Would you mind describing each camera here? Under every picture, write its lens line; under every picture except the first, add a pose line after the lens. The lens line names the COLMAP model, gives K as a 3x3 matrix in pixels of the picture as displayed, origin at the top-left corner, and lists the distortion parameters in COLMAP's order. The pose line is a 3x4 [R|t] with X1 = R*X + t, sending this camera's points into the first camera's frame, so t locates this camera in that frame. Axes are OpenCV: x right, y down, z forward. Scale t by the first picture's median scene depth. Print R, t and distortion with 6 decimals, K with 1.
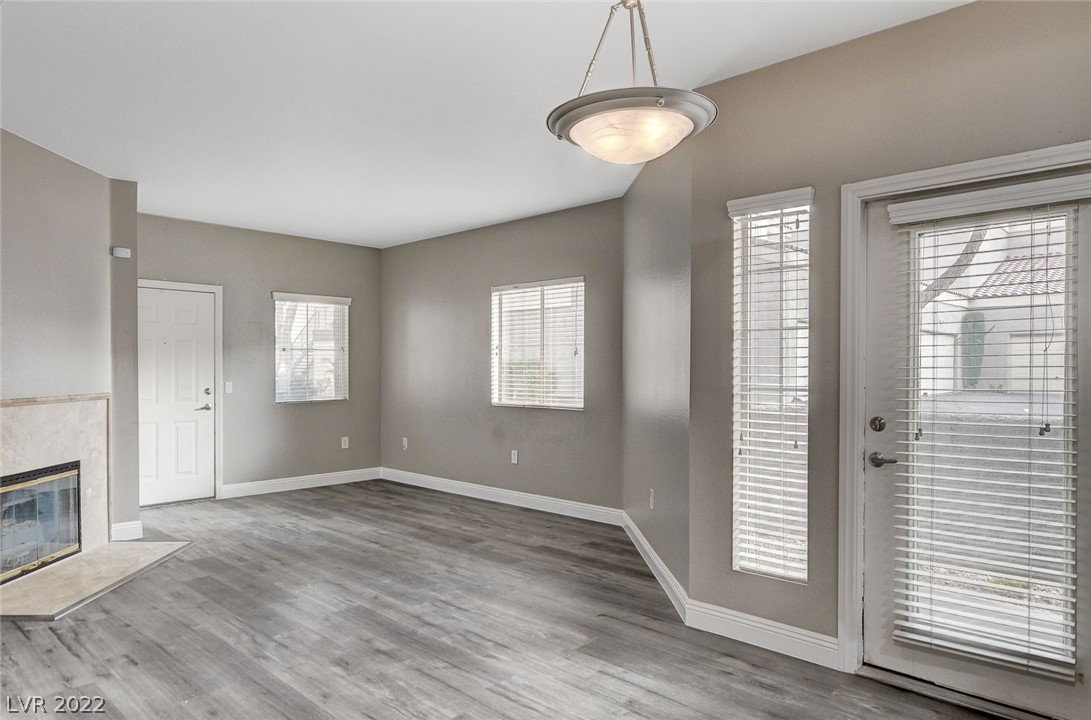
lens RADIAL K [[689.1, 0, 522.7], [0, 689.1, 368.1], [0, 0, 1]] dist [0.003094, 0.000874]
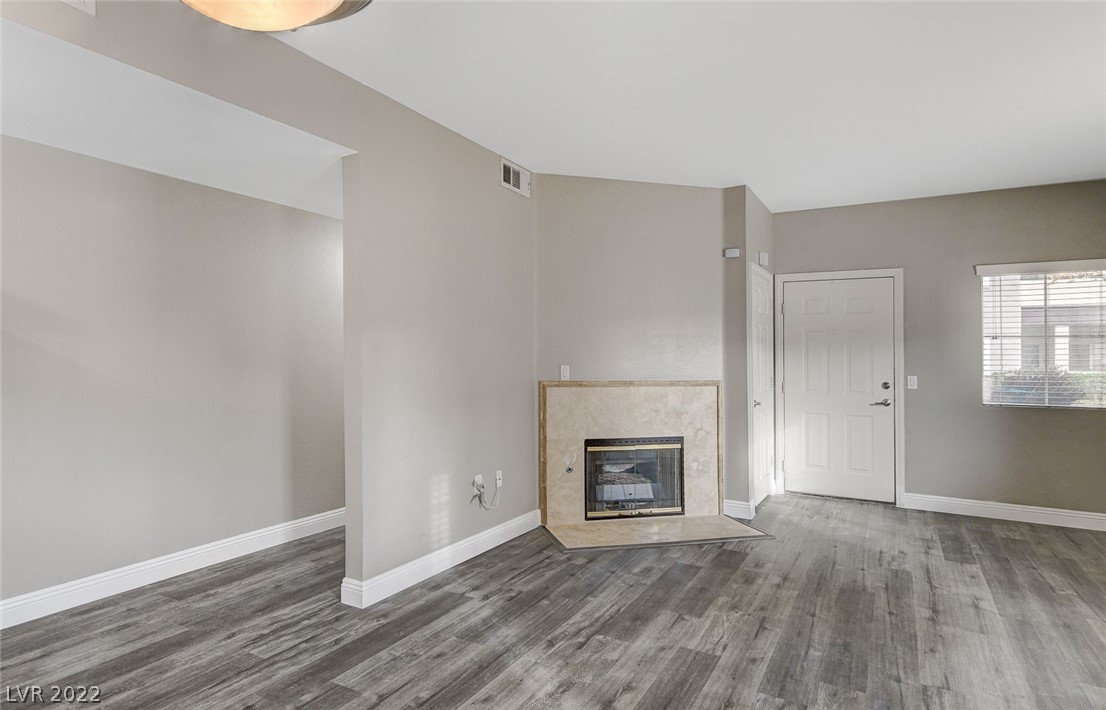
lens RADIAL K [[621.4, 0, 527.0], [0, 621.4, 346.0], [0, 0, 1]] dist [0.001917, 0.002382]
pose [[0.242086, -0.017032, -0.970105, 0.335249], [-0.007921, 0.999778, -0.019529, 0.001770], [0.970223, 0.012412, 0.241897, 0.495806]]
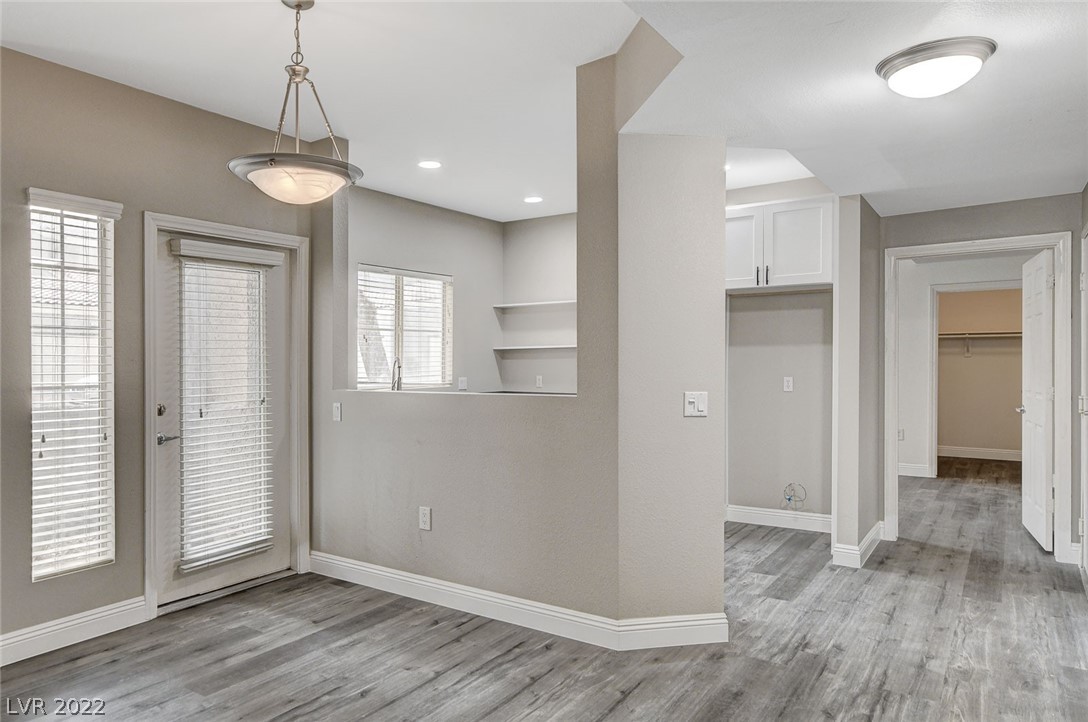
lens RADIAL K [[702.7, 0, 517.6], [0, 702.7, 378.5], [0, 0, 1]] dist [0.025545, -0.000787]
pose [[-0.165509, -0.026361, 0.985856, -0.527972], [0.007525, 0.999580, 0.027992, -0.004467], [-0.986180, 0.012052, -0.165241, 0.358709]]
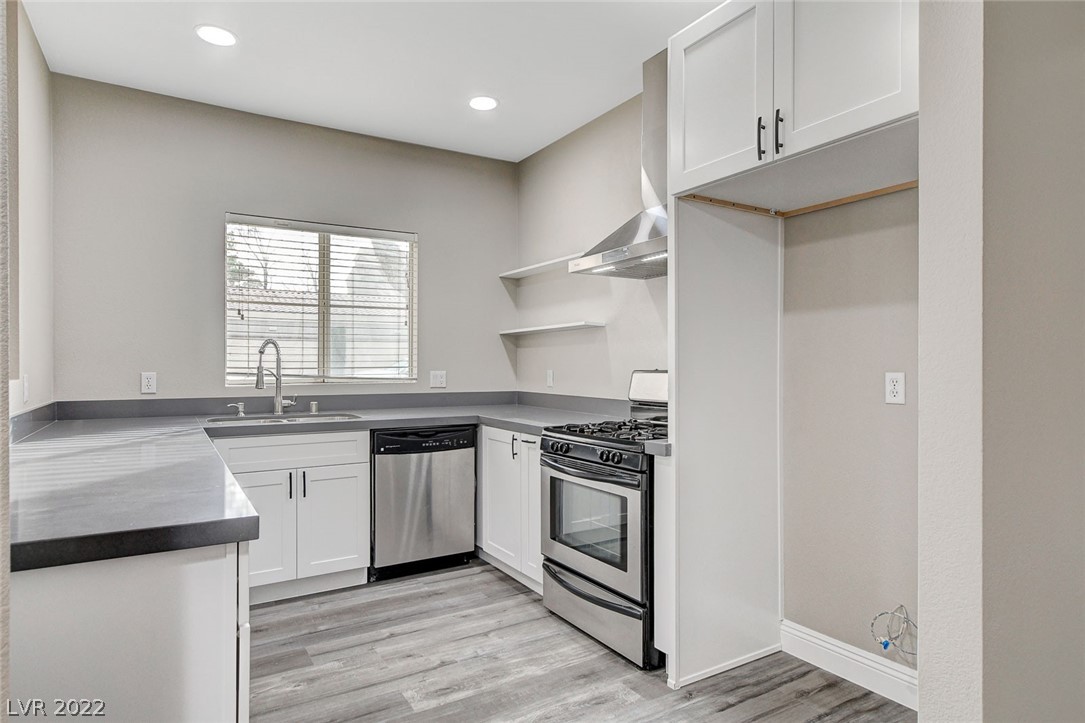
lens RADIAL K [[614.7, 0, 541.2], [0, 614.7, 366.0], [0, 0, 1]] dist [0.004315, 0.001285]
pose [[0.248597, -0.002840, 0.968603, 0.034352], [0.002272, 0.999995, 0.002349, 0.022735], [-0.968604, 0.001617, 0.248602, -0.137328]]
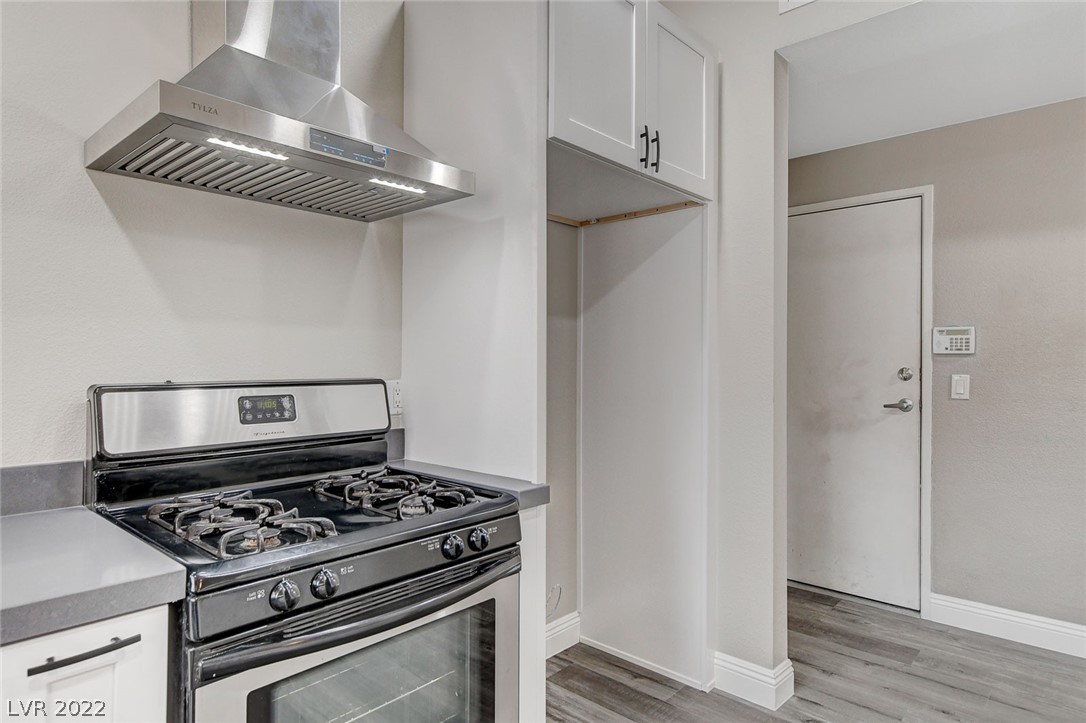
lens RADIAL K [[627.2, 0, 538.2], [0, 627.2, 372.4], [0, 0, 1]] dist [0.015257, 0.000598]
pose [[-0.999333, -0.003518, -0.036344, 0.552251], [-0.004149, 0.999842, 0.017299, 0.017167], [0.036278, 0.017439, -0.999190, 0.240596]]
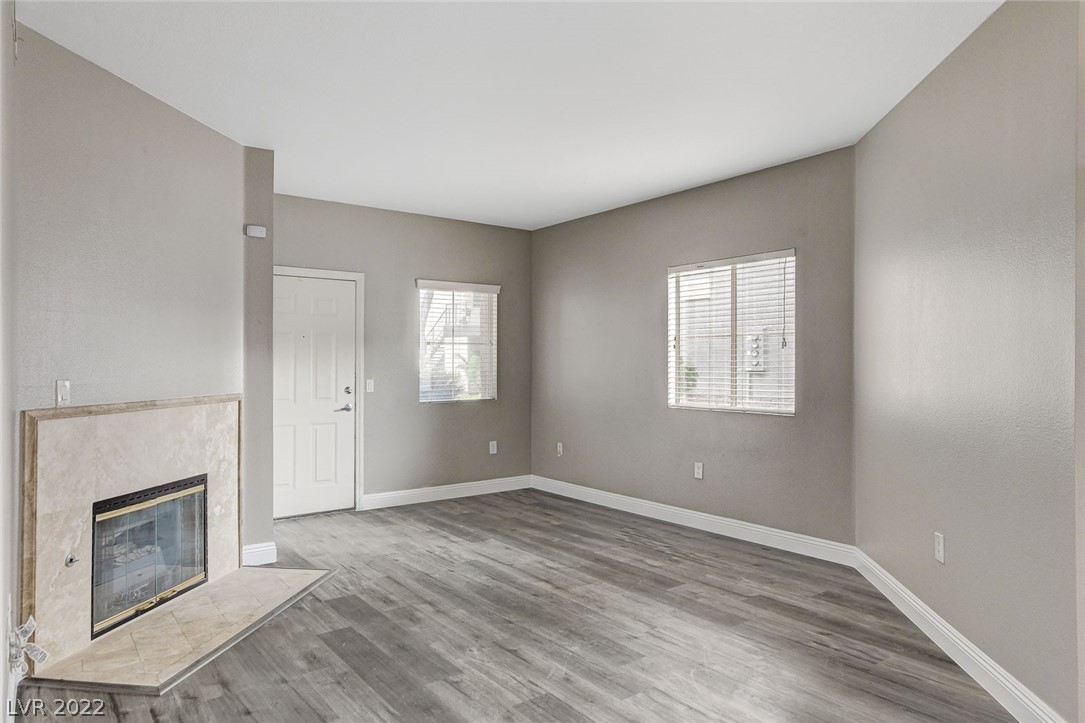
lens RADIAL K [[675.9, 0, 544.7], [0, 675.9, 343.9], [0, 0, 1]] dist [0.000528, 0.003146]
pose [[0.989864, -0.006388, -0.141878, -0.112160], [0.002420, 0.999601, -0.028127, -0.001754], [0.142001, 0.027498, 0.989485, 0.234967]]
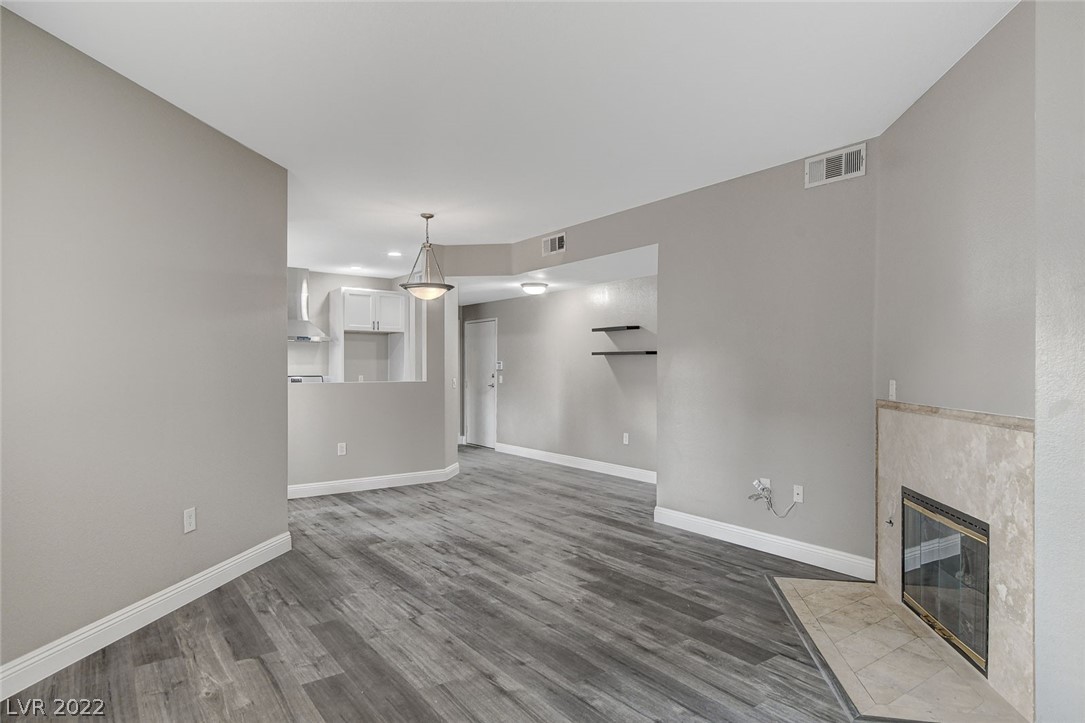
lens RADIAL K [[626.7, 0, 537.7], [0, 626.7, 372.4], [0, 0, 1]] dist [0.015257, 0.000598]
pose [[-0.985853, -0.004562, 0.167551, -0.357386], [-0.003059, 0.999953, 0.009226, -0.001771], [-0.167586, 0.008583, -0.985820, 1.646462]]
